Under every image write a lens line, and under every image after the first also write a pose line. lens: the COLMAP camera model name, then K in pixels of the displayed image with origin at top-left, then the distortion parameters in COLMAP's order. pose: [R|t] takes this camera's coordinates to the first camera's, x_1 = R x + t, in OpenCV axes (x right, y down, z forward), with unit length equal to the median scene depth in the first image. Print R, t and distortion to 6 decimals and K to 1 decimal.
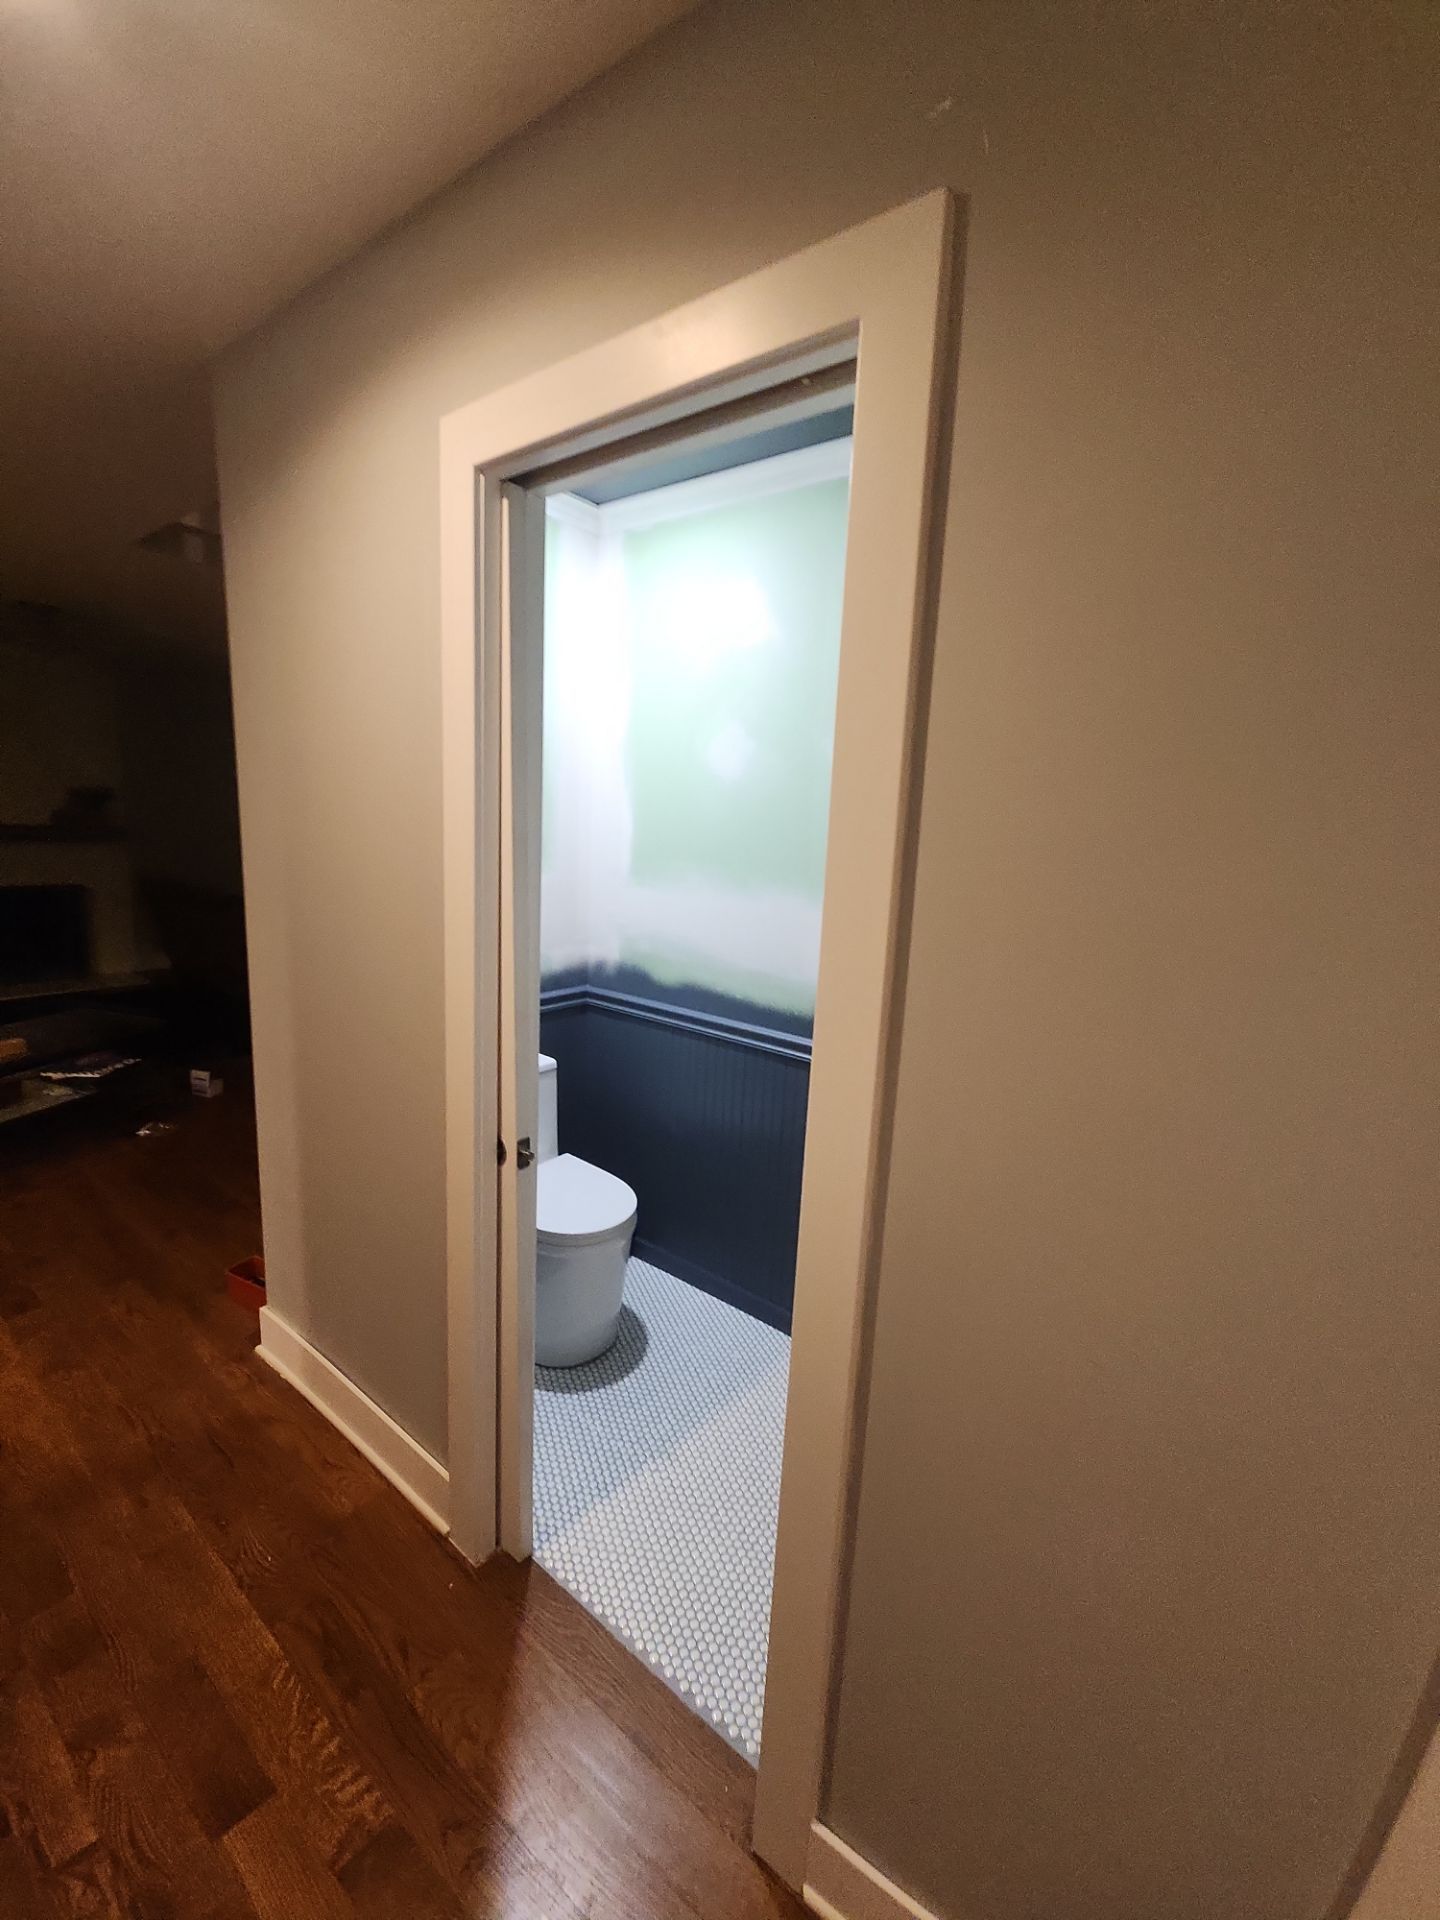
lens RADIAL K [[782.7, 0, 719.3], [0, 782.7, 958.9], [0, 0, 1]] dist [0.015670, -0.011803]
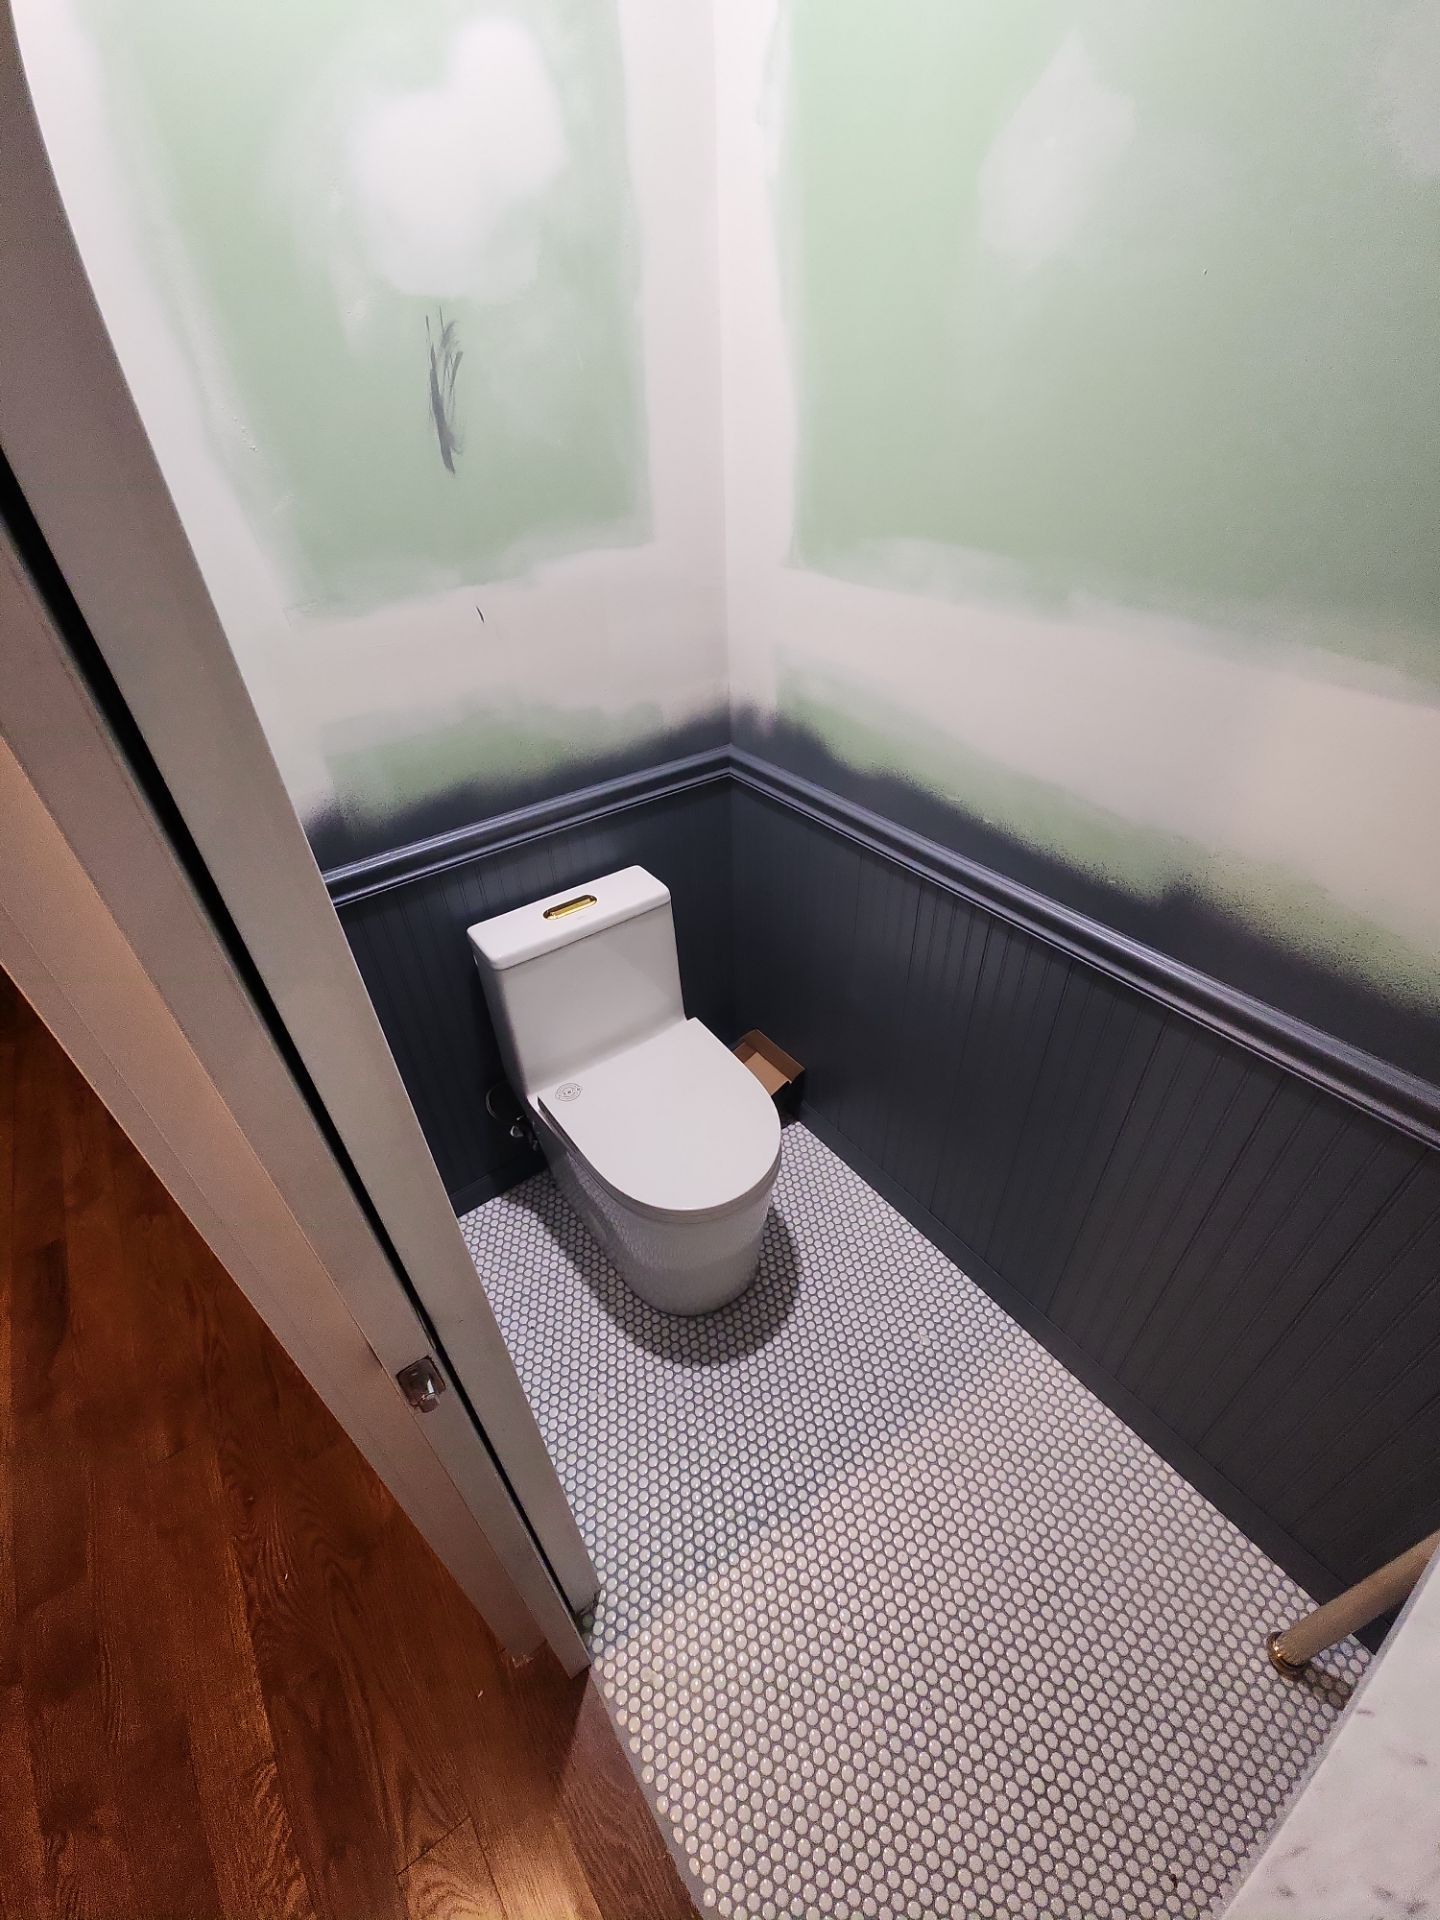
lens RADIAL K [[782.7, 0, 719.3], [0, 782.7, 958.9], [0, 0, 1]] dist [0.015670, -0.011803]
pose [[0.955046, 0.103000, -0.277991, 0.011242], [0.033529, 0.894160, 0.446489, -0.144812], [0.294557, -0.435738, 0.850511, 0.686577]]
